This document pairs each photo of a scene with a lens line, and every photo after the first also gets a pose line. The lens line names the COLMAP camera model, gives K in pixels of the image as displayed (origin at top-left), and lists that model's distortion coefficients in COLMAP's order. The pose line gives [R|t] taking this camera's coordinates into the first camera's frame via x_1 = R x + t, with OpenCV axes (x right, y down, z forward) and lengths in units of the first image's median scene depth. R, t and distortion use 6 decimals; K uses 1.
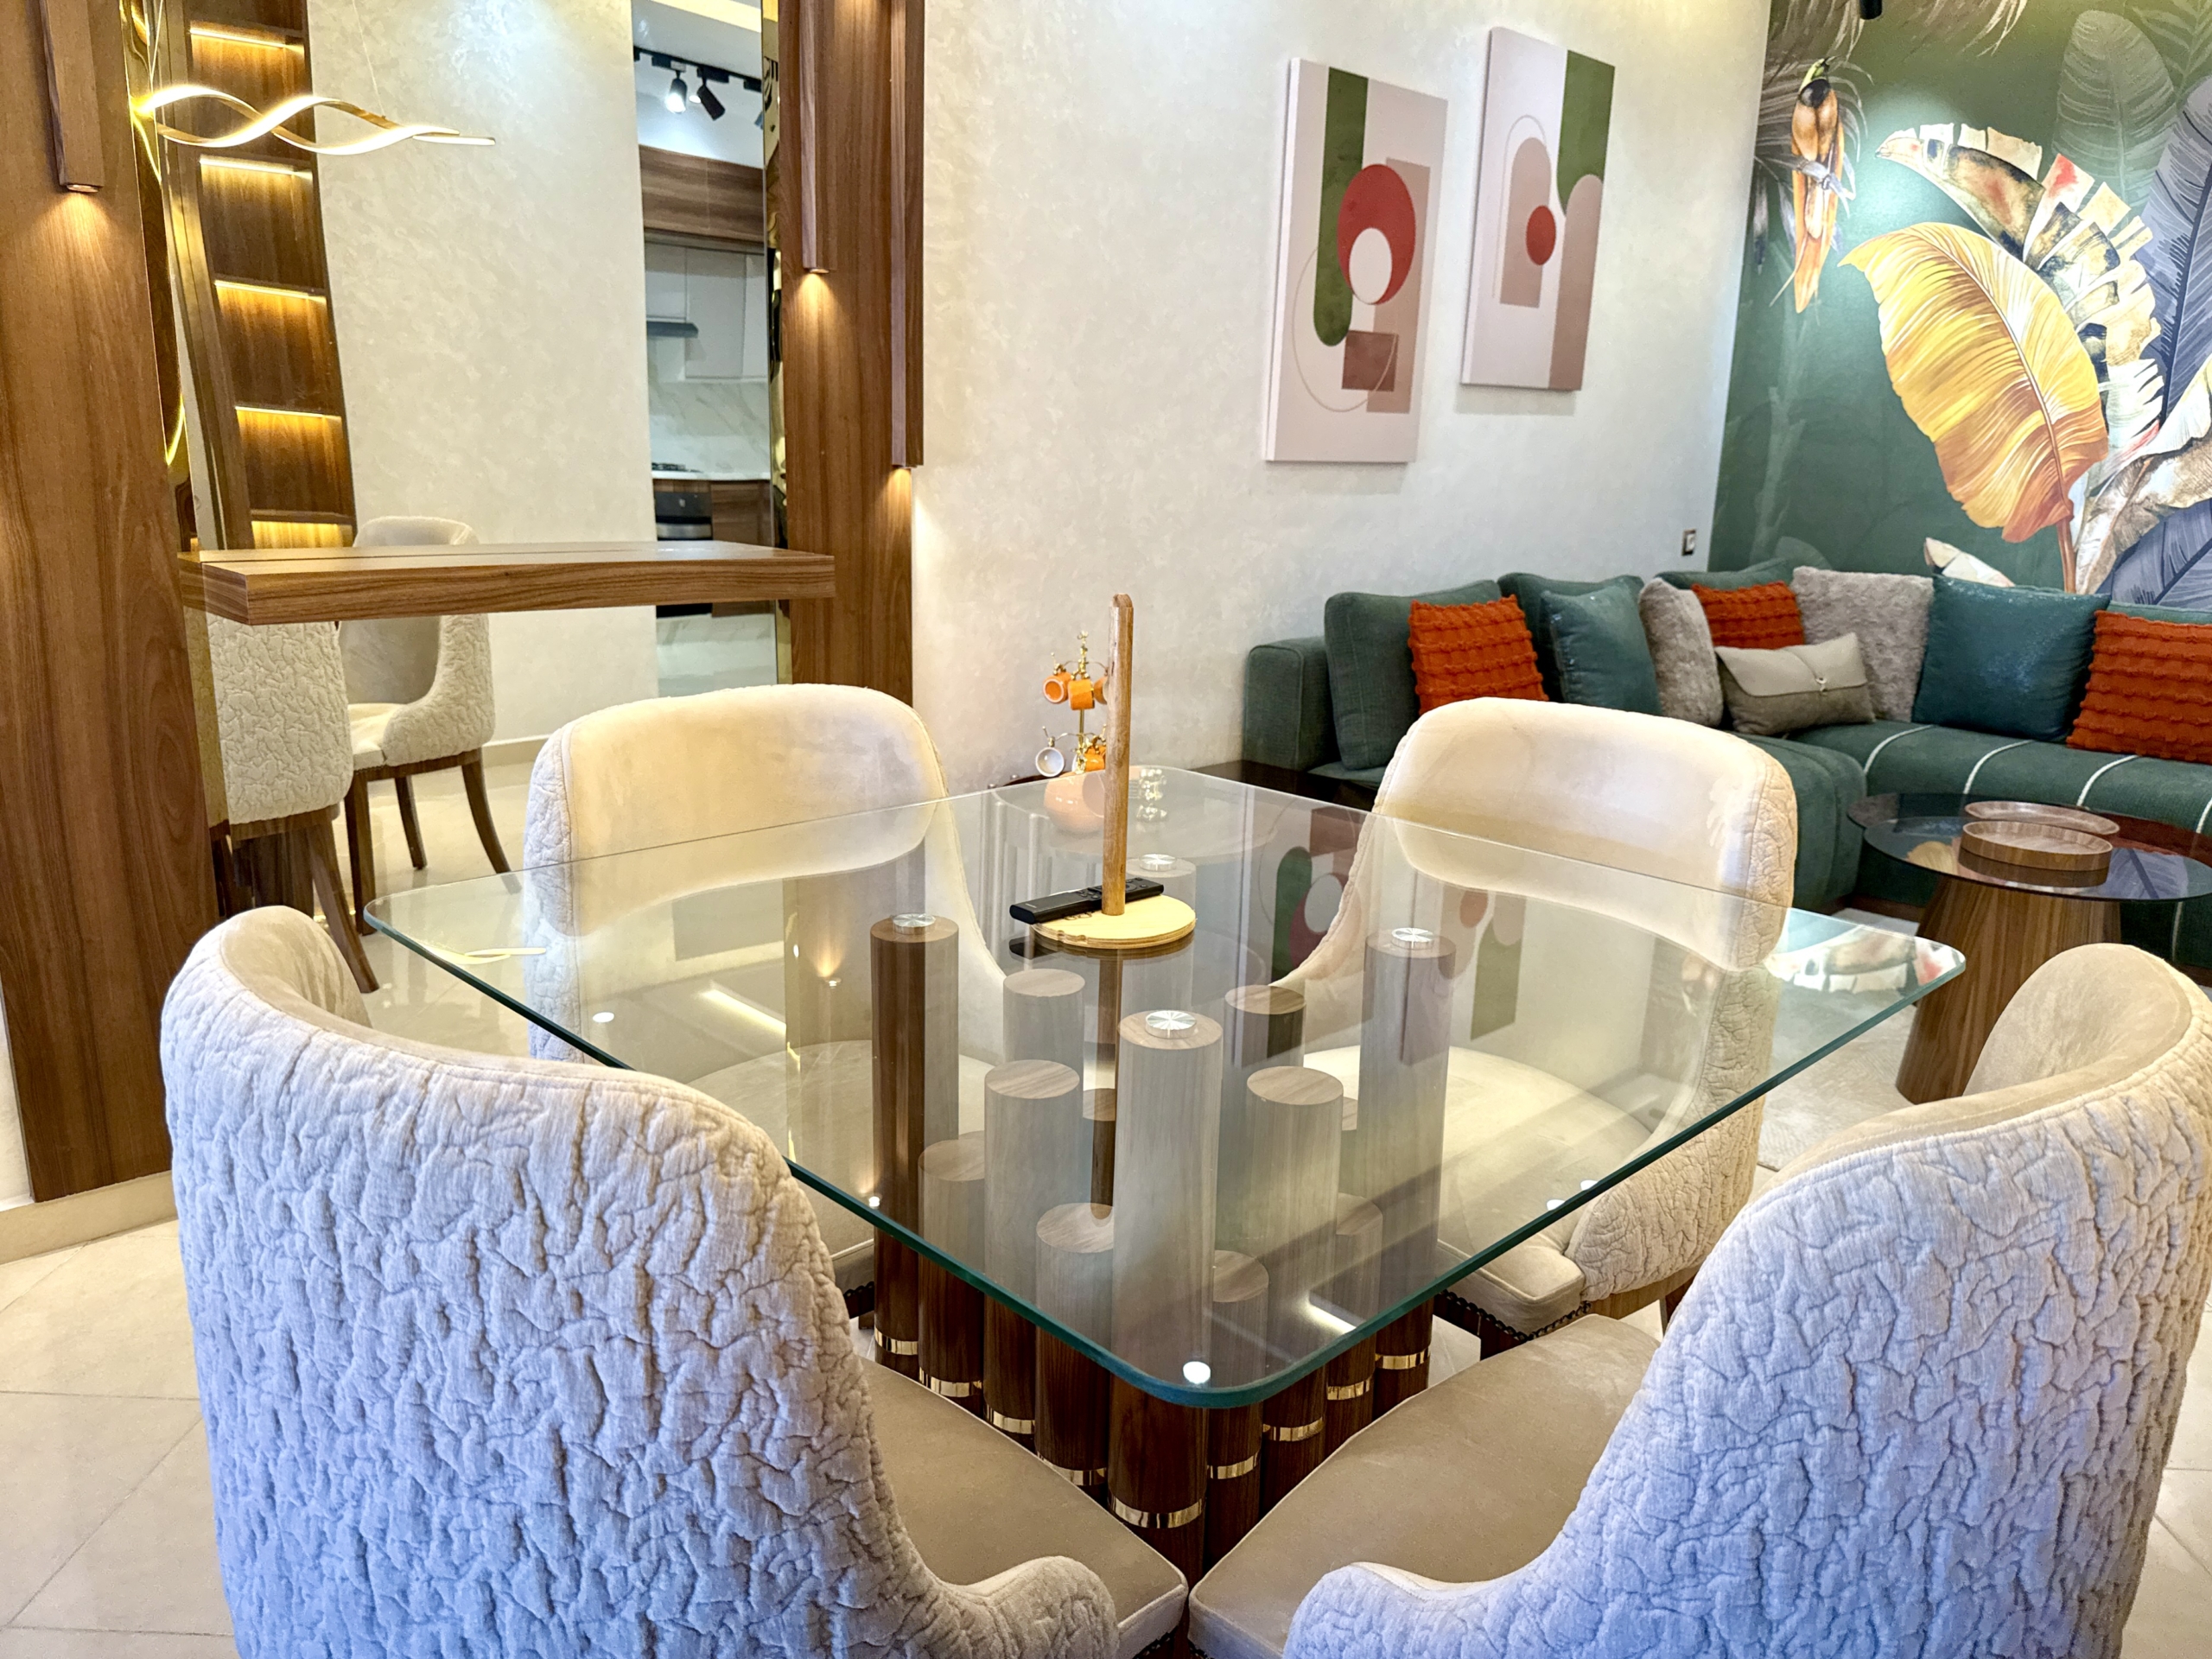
lens RADIAL K [[1587.8, 0, 1106.0], [0, 1587.8, 829.5], [0, 0, 1]] dist [0.006856, -0.029591]
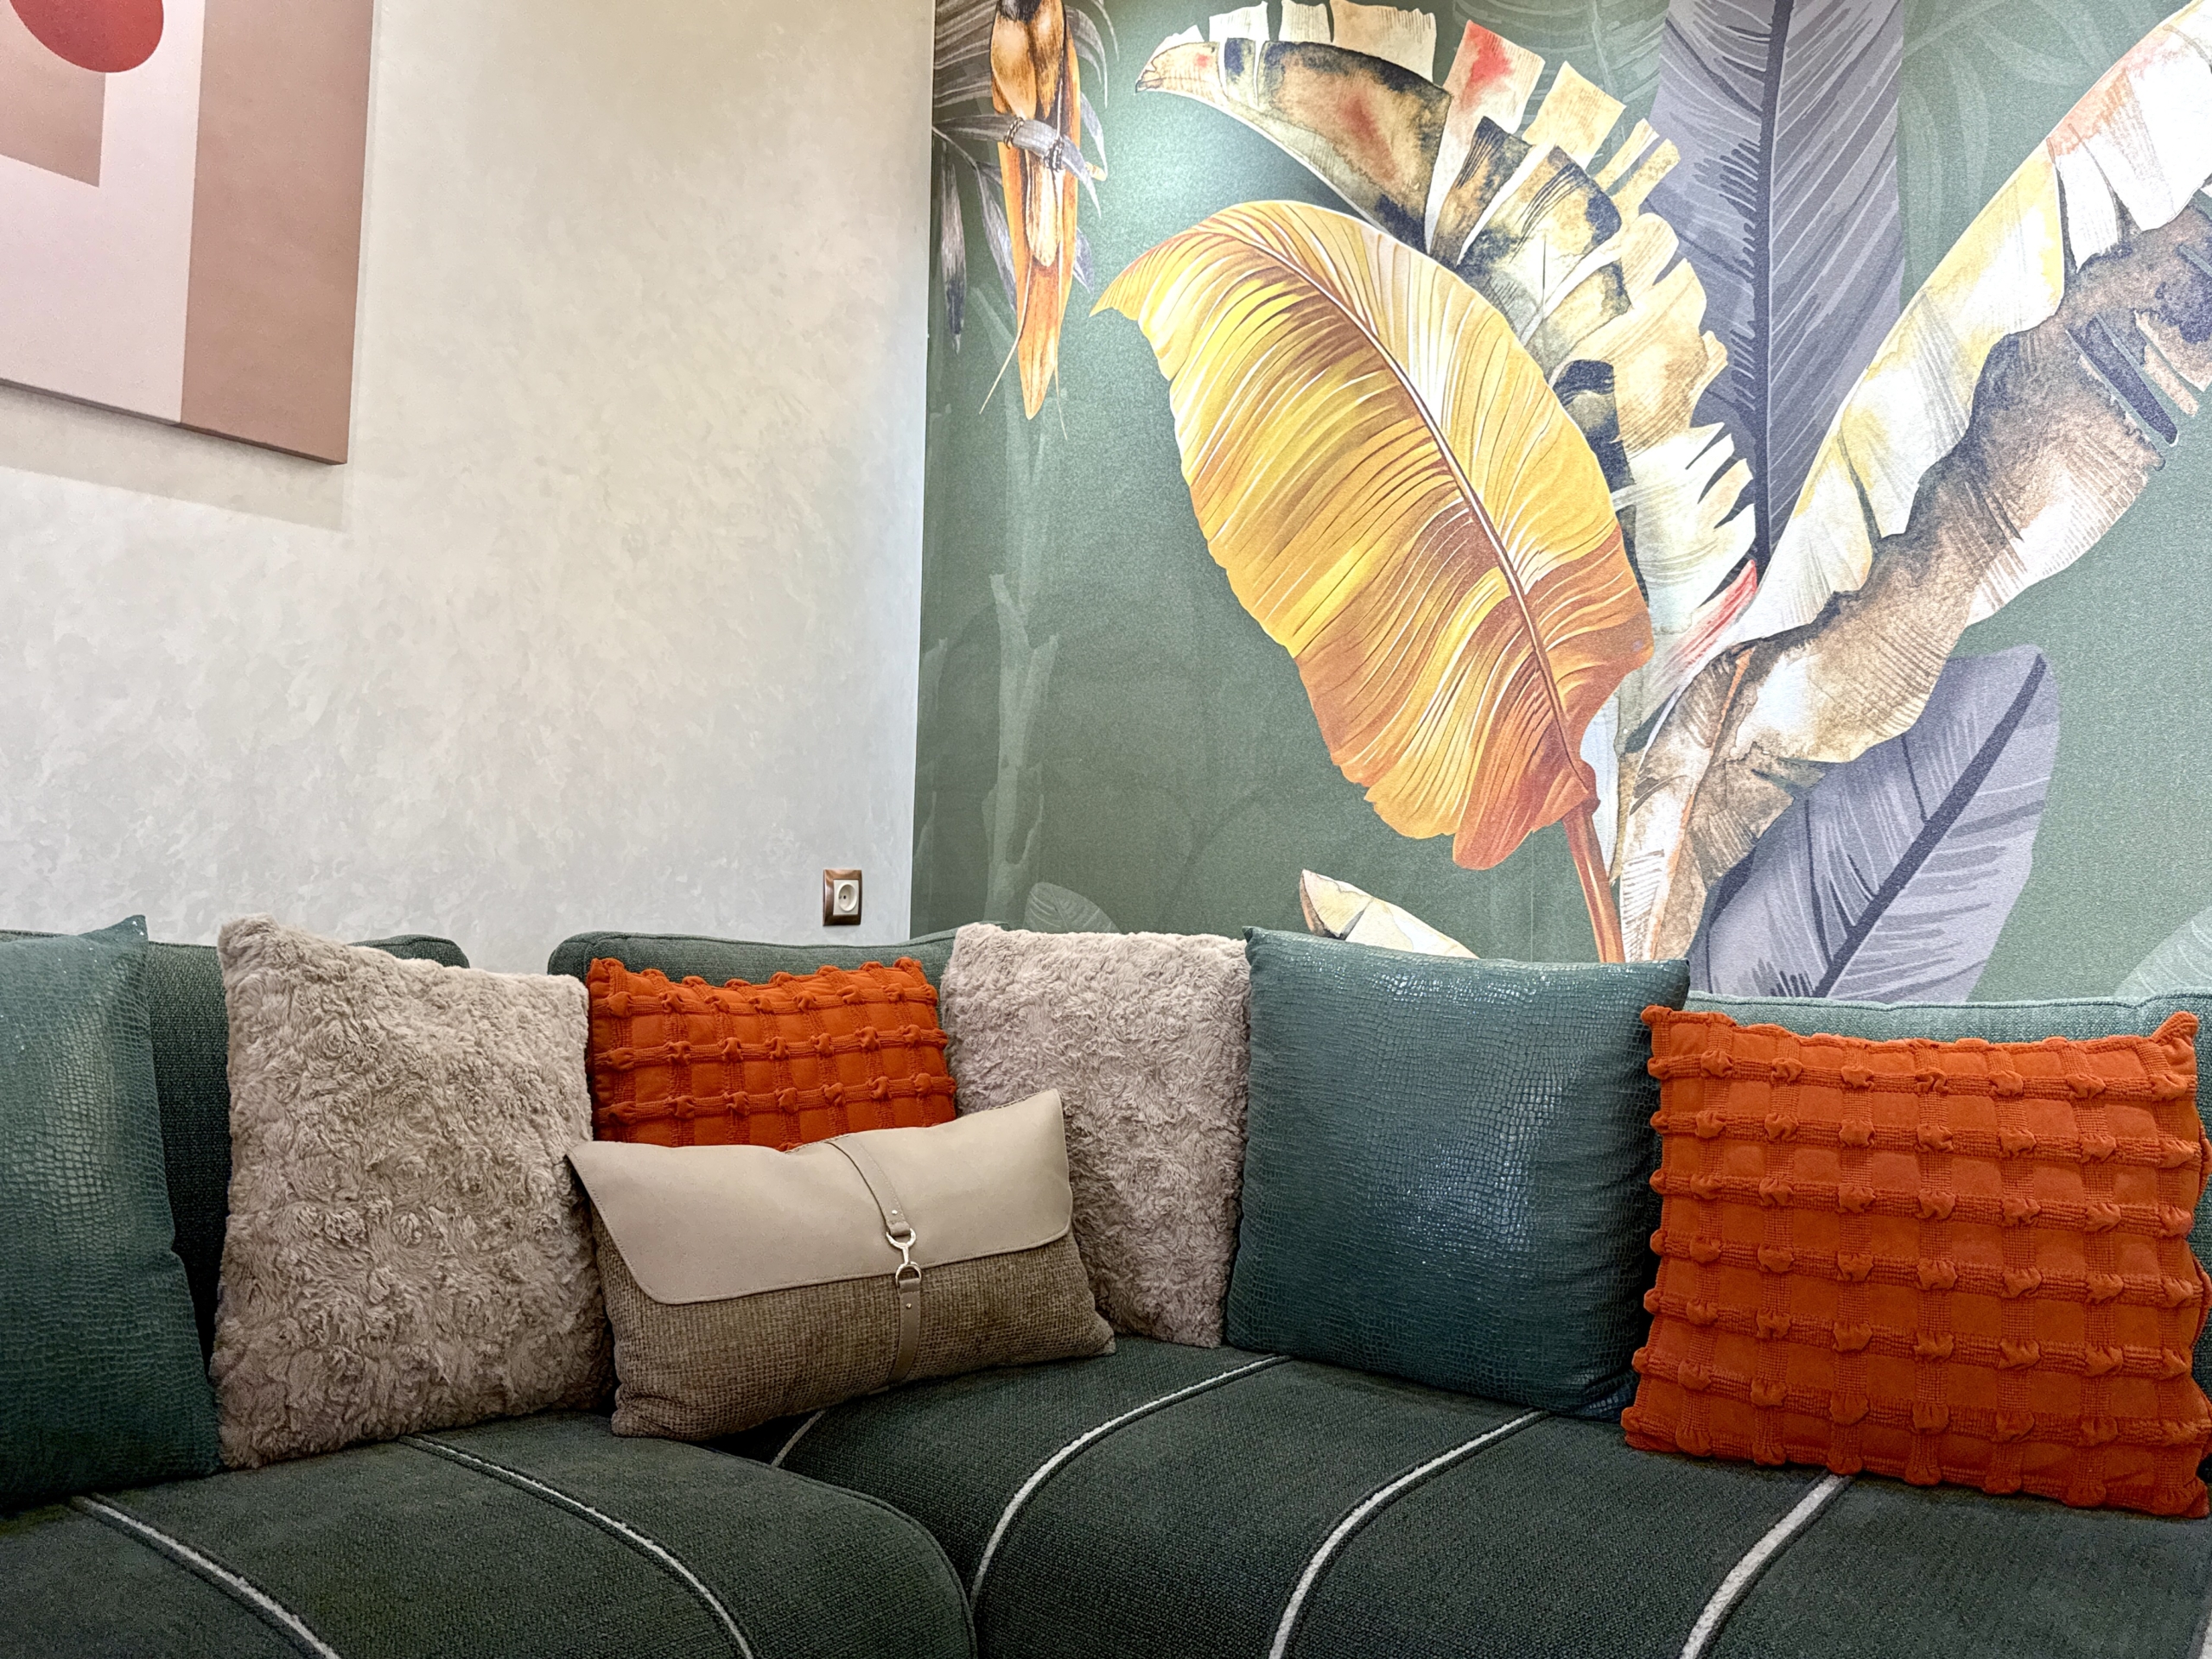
lens RADIAL K [[1707.2, 0, 1106.0], [0, 1707.2, 829.5], [0, 0, 1]] dist [0.144541, -0.376875]
pose [[0.982794, 0.015584, 0.184045, 0.406091], [0.038448, 0.957347, -0.286372, -0.067688], [-0.180657, 0.288521, 0.940276, 0.608968]]
